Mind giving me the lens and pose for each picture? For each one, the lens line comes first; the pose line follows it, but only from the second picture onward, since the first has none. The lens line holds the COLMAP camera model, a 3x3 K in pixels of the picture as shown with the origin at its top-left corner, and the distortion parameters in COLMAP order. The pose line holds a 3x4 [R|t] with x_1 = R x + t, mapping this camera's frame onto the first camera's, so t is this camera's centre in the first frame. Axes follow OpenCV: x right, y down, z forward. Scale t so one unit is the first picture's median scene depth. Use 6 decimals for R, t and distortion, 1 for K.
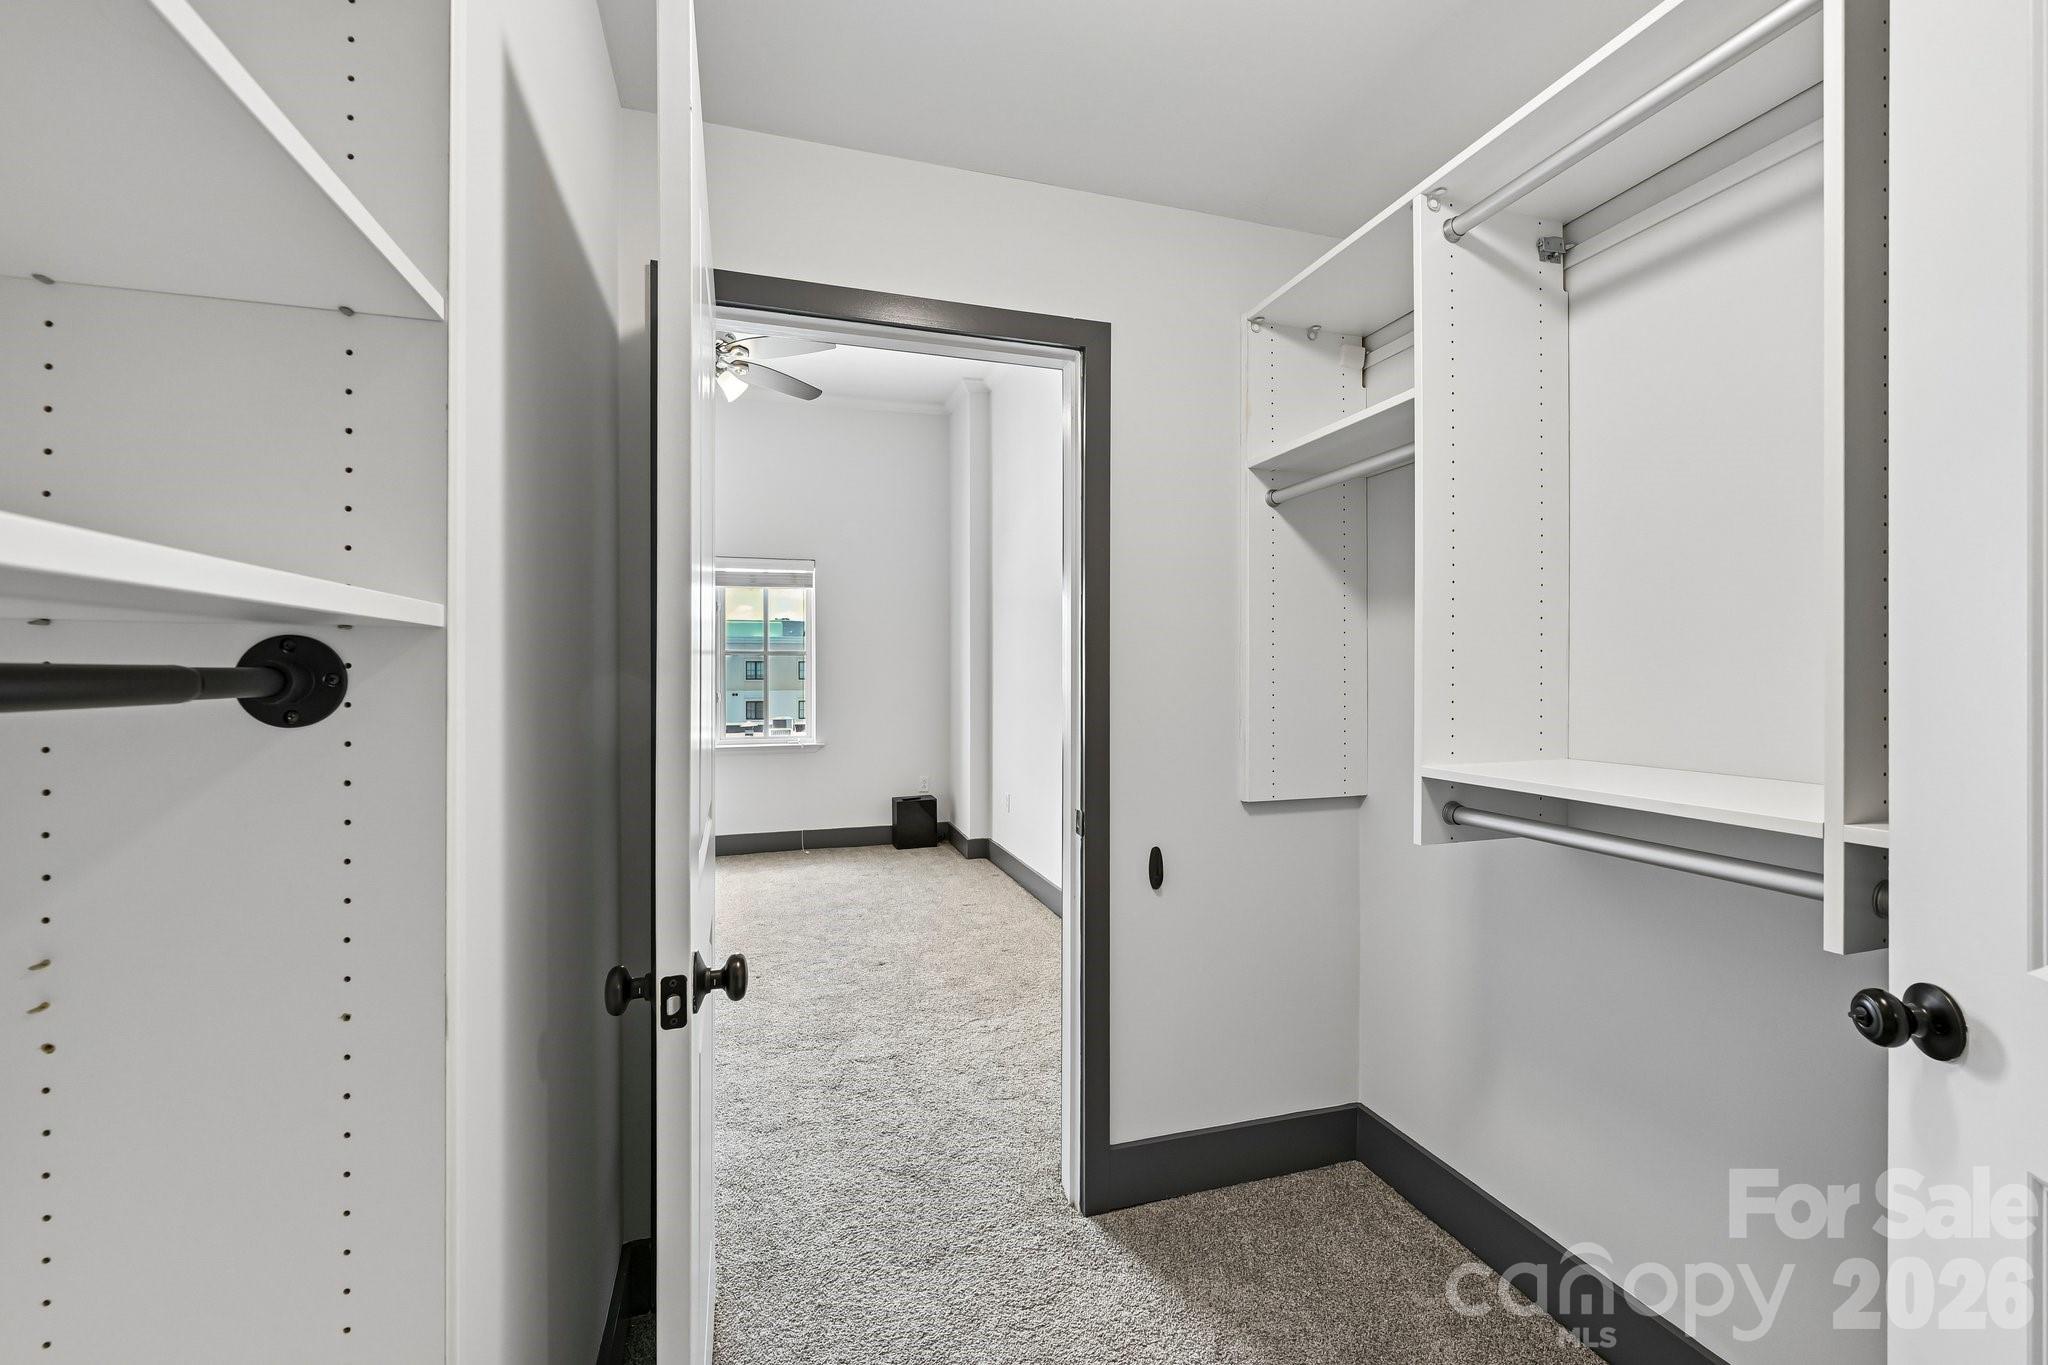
lens RADIAL K [[826.2, 0, 1019.4], [0, 826.2, 670.2], [0, 0, 1]] dist [-0.000547, -0.000215]
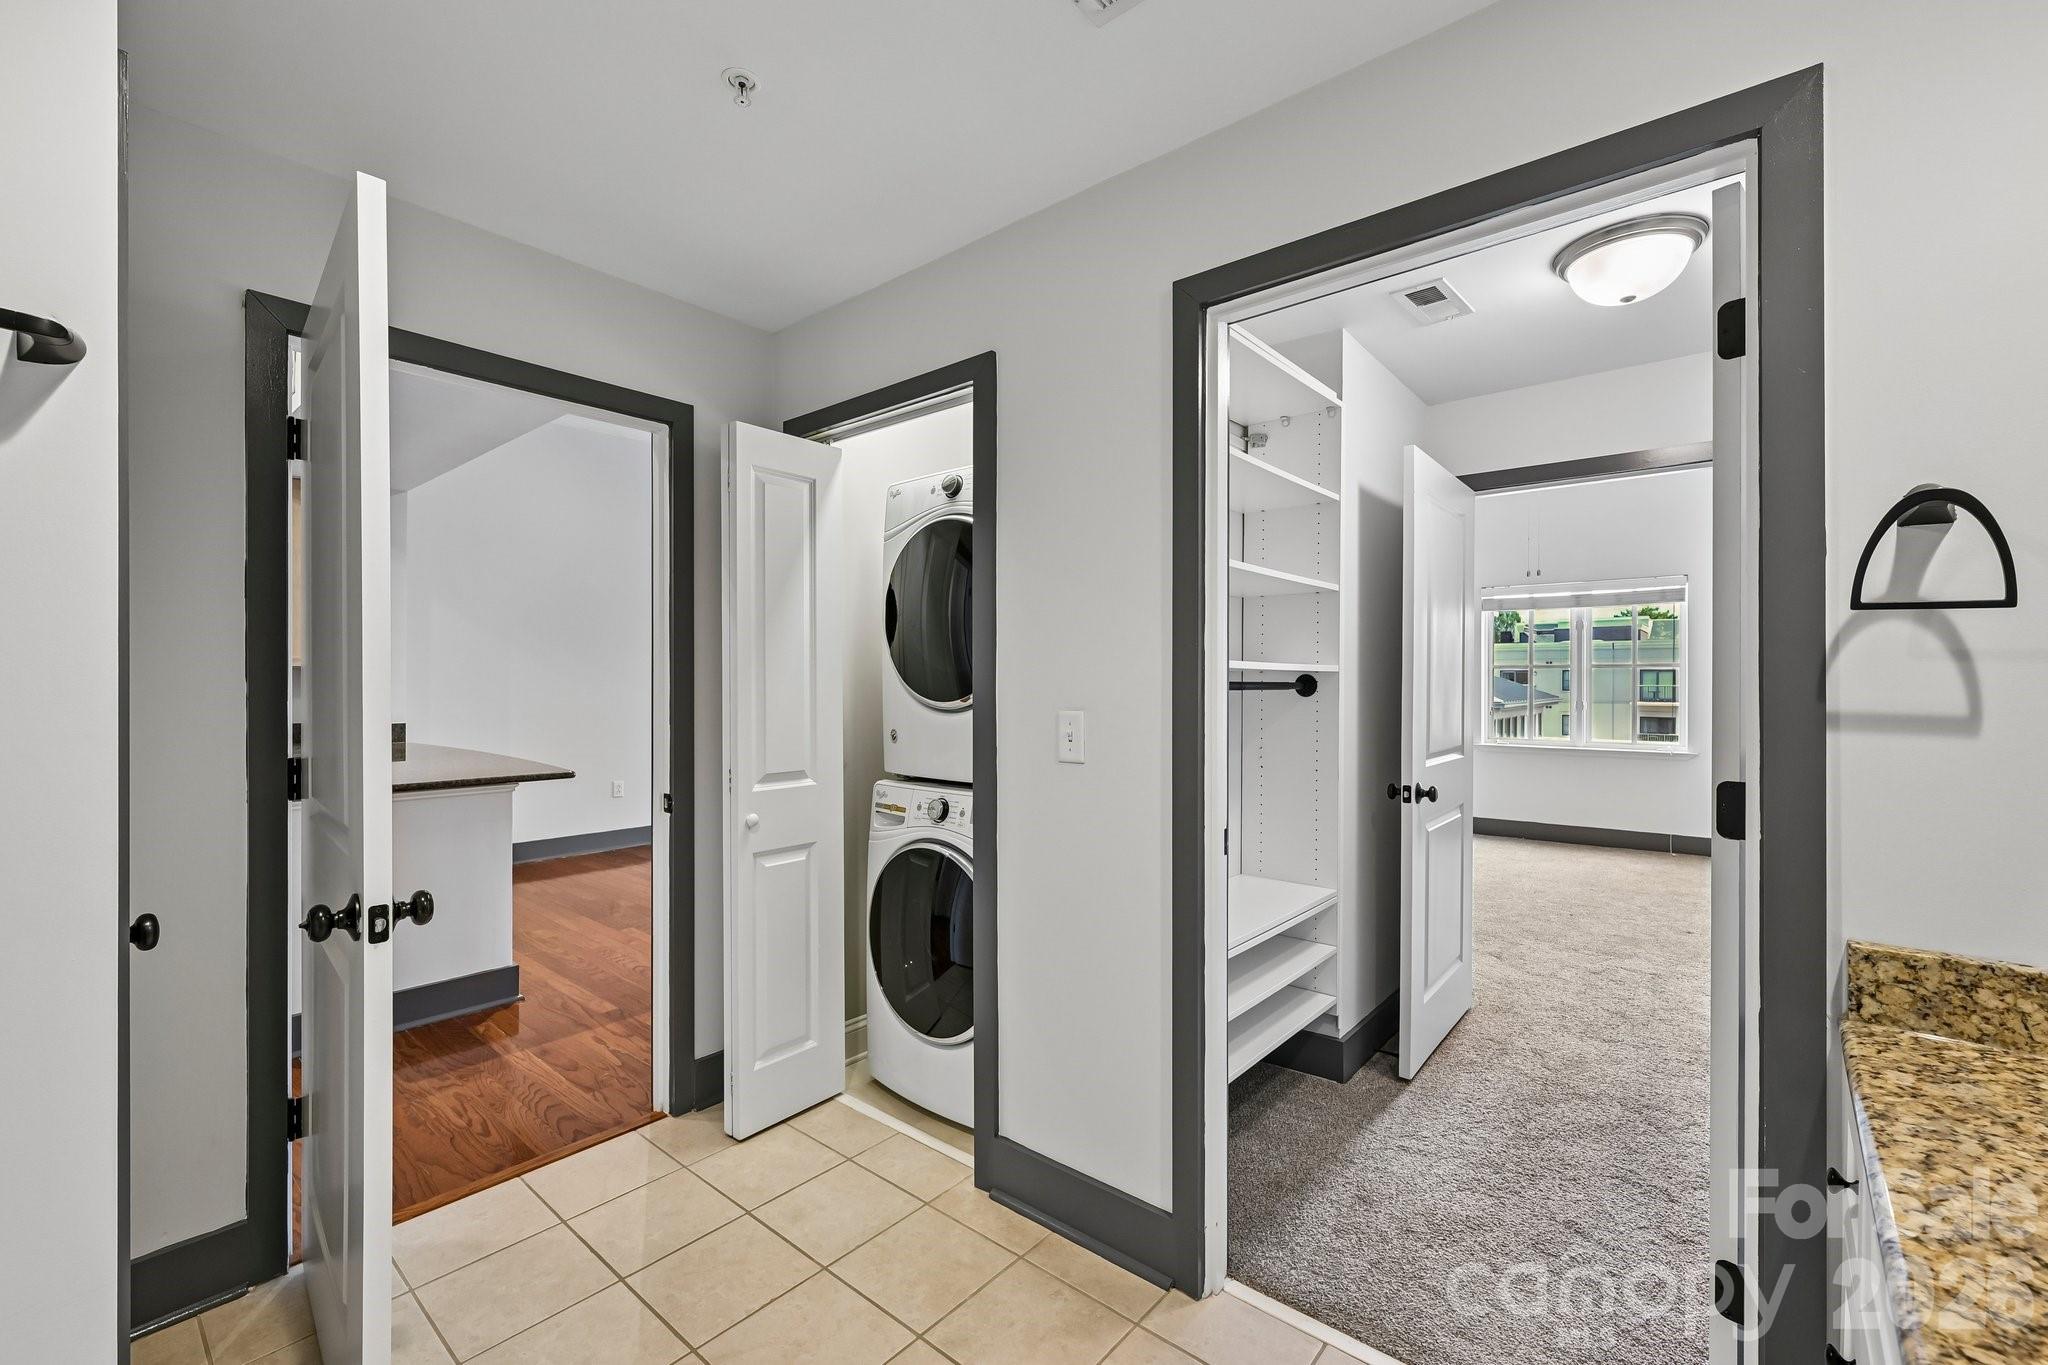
lens RADIAL K [[862.0, 0, 1021.2], [0, 862.0, 687.3], [0, 0, 1]] dist [0.001360, -0.000232]
pose [[0.531867, 0.003798, -0.846819, 0.234705], [0.001556, 0.999984, 0.005462, -0.000693], [0.846826, -0.004223, 0.531853, -0.291646]]
